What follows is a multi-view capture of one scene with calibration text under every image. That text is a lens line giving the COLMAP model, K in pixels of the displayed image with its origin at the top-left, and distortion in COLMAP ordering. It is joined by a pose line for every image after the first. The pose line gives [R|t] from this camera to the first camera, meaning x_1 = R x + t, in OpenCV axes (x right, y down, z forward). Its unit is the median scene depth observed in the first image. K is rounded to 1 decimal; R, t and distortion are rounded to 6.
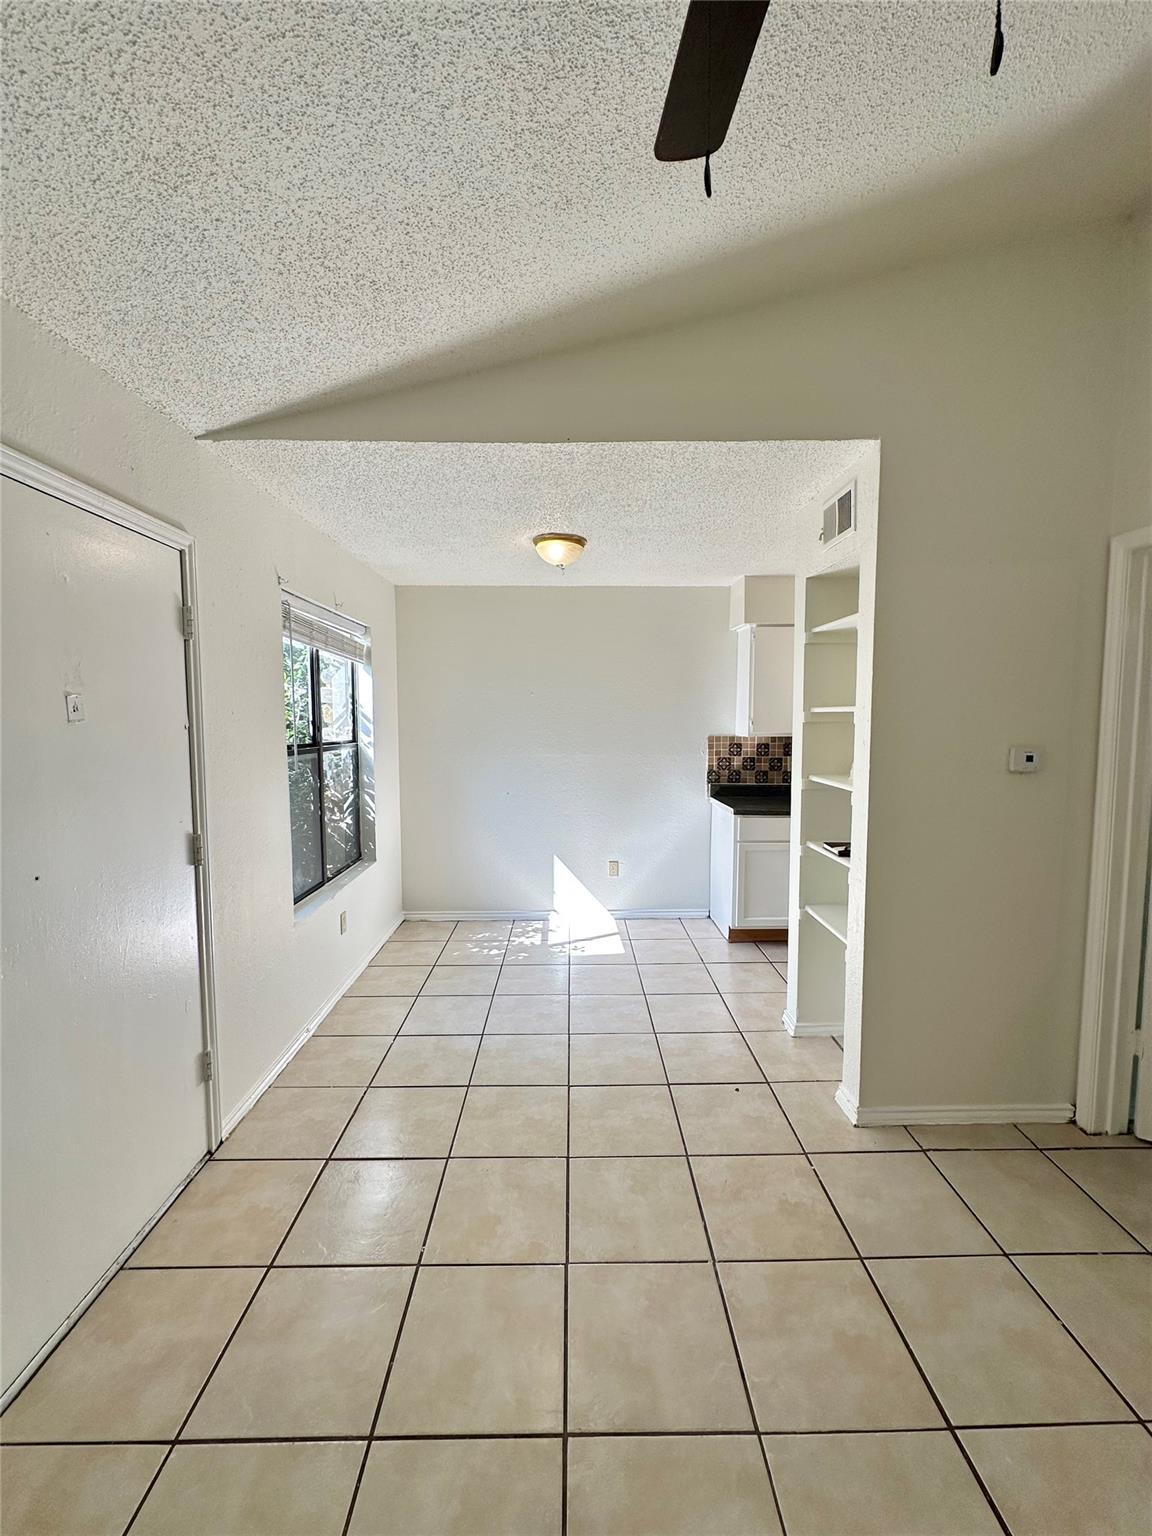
lens RADIAL K [[615.3, 0, 579.6], [0, 615.3, 765.4], [0, 0, 1]] dist [-0.001805, 0.000697]
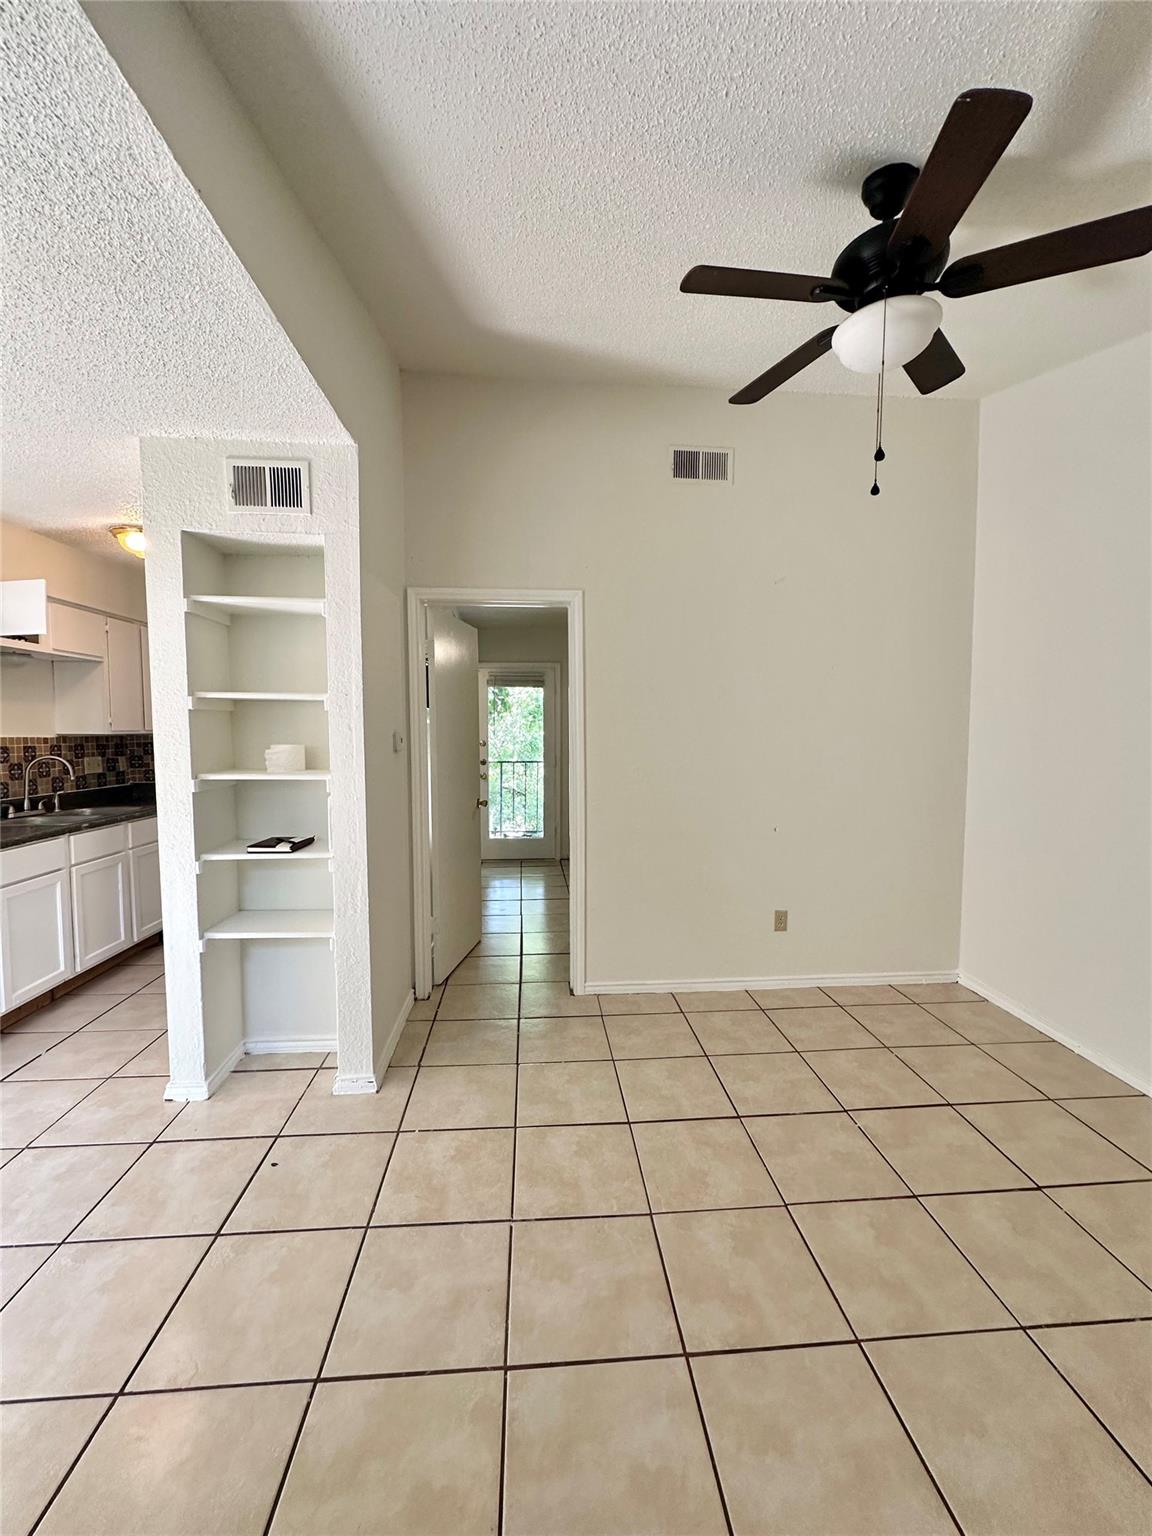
lens RADIAL K [[615.3, 0, 579.6], [0, 615.3, 765.4], [0, 0, 1]] dist [-0.001805, 0.000697]
pose [[-0.062340, -0.058466, 0.996341, -0.468203], [0.076562, 0.995061, 0.063182, -0.007948], [-0.995114, 0.080220, -0.057556, 0.533502]]
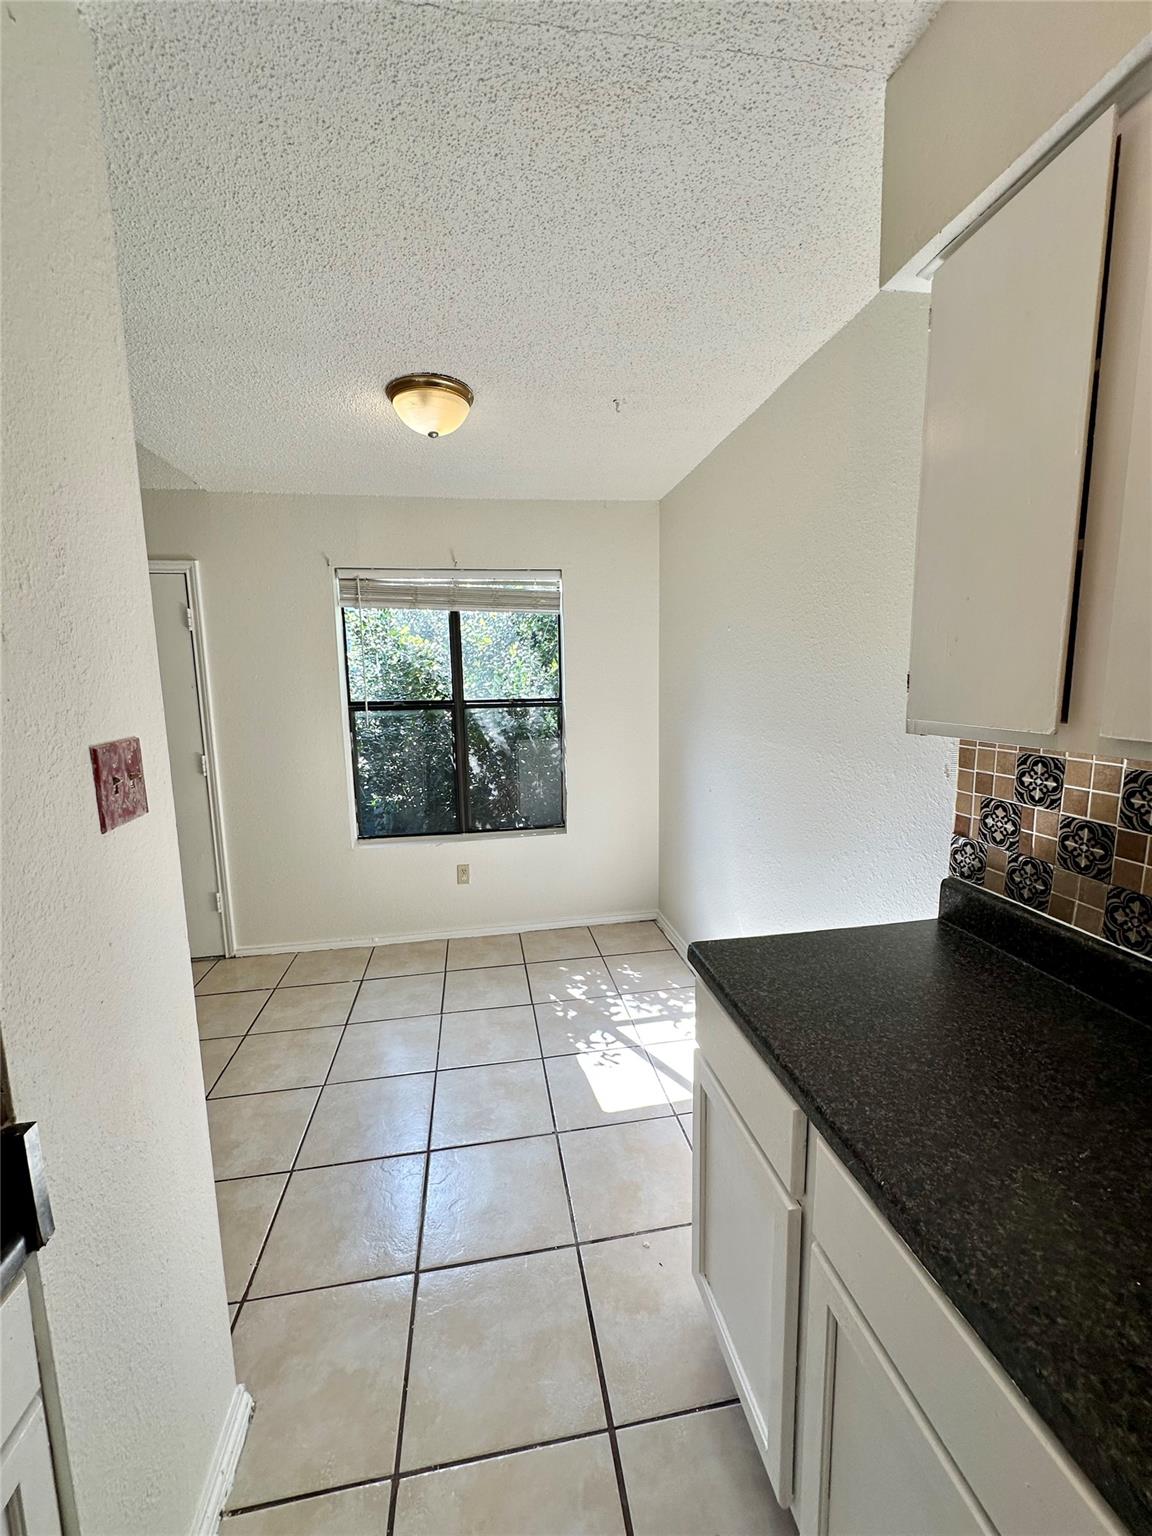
lens RADIAL K [[614.1, 0, 578.6], [0, 614.1, 765.9], [0, 0, 1]] dist [-0.001273, 0.000088]
pose [[0.154227, 0.140632, -0.977976, 0.760672], [-0.057467, 0.989420, 0.133215, -0.088798], [0.986363, 0.035656, 0.160677, 1.217971]]
